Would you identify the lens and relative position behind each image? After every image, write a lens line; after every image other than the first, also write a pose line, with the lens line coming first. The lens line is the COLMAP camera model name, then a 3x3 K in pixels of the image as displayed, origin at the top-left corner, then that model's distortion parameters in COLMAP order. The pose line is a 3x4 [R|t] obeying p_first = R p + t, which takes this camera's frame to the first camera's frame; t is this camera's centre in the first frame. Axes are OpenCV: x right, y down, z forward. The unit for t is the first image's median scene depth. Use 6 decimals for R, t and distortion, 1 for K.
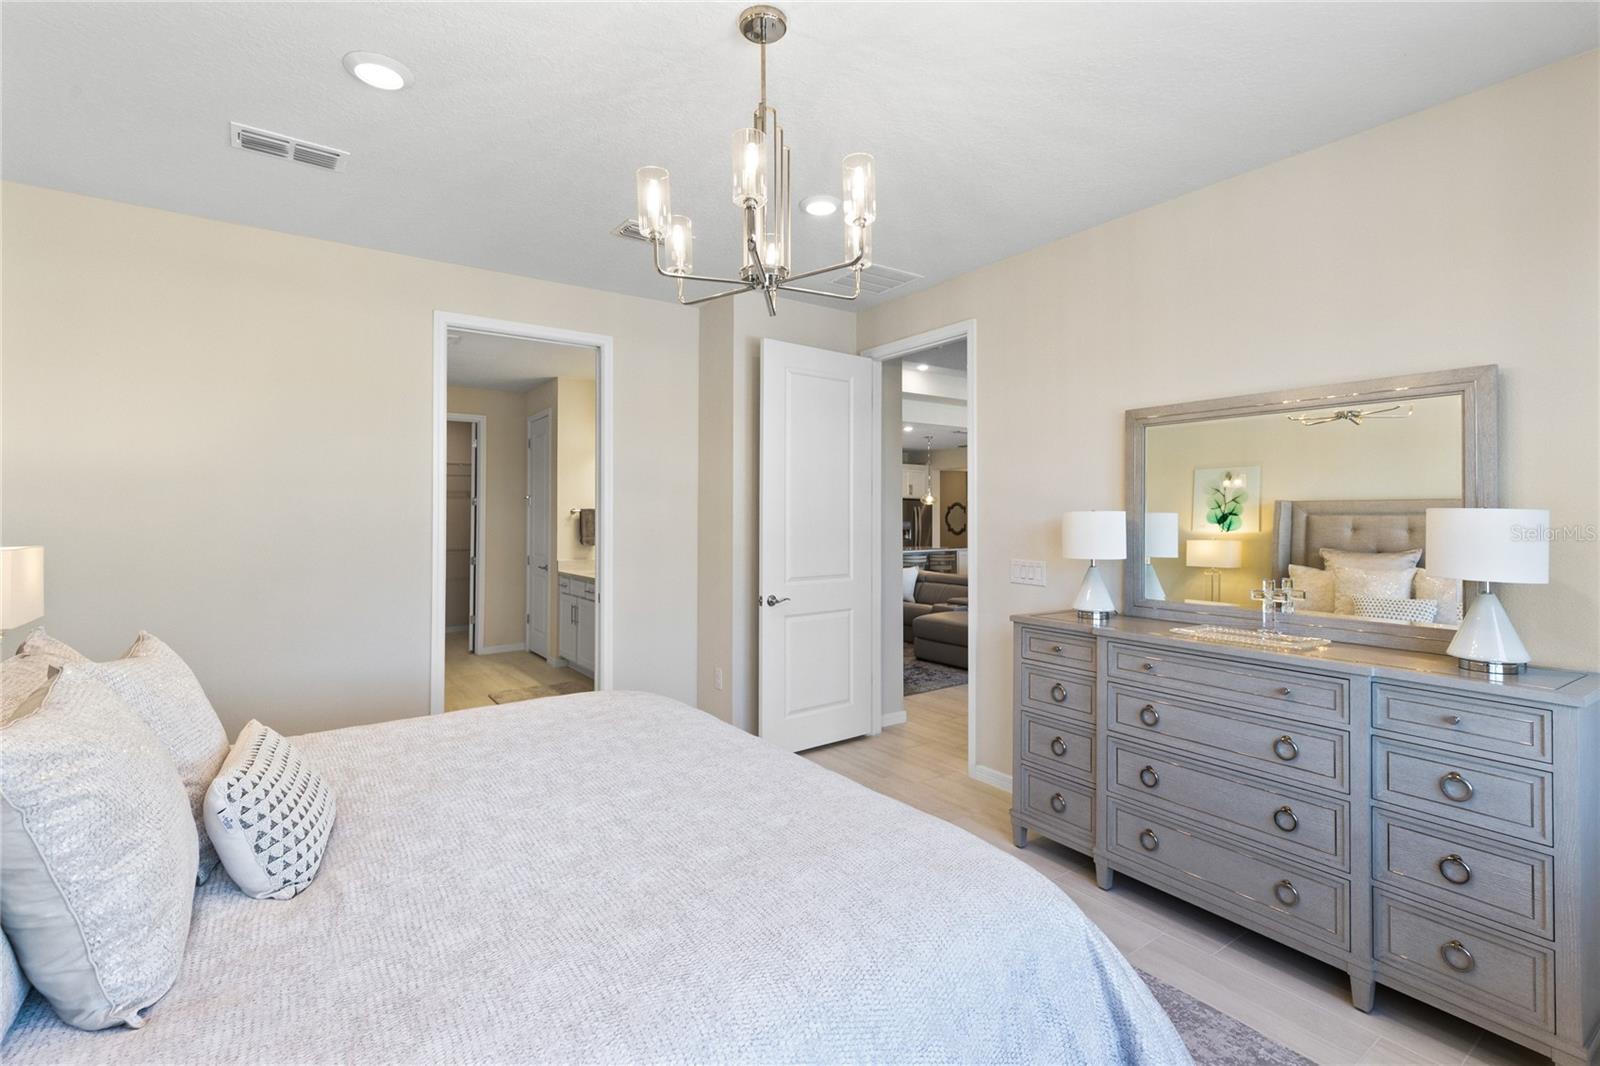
lens RADIAL K [[721.4, 0, 803.7], [0, 721.4, 518.6], [0, 0, 1]] dist [0.008563, 0.000155]
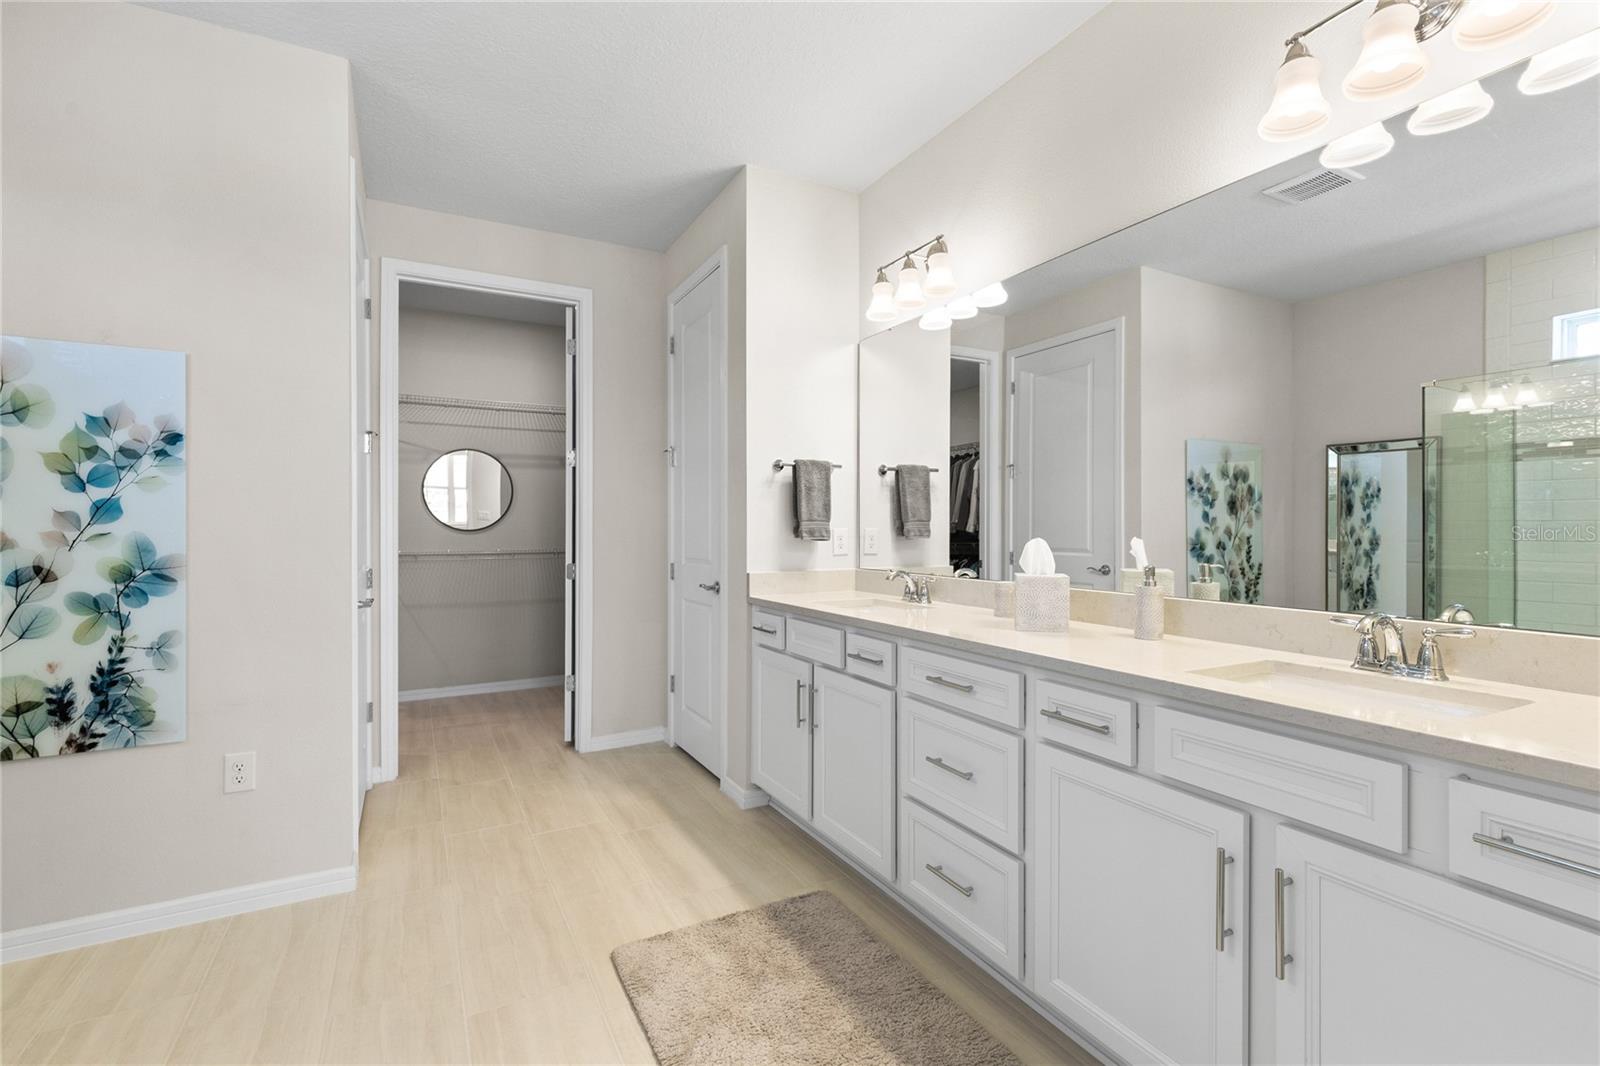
lens RADIAL K [[721.4, 0, 802.1], [0, 721.4, 531.4], [0, 0, 1]] dist [0.008563, 0.000155]
pose [[0.993024, -0.005231, -0.117795, -0.249756], [0.006039, 0.999961, 0.006503, 0.028623], [0.117756, -0.007169, 0.993017, 0.545832]]
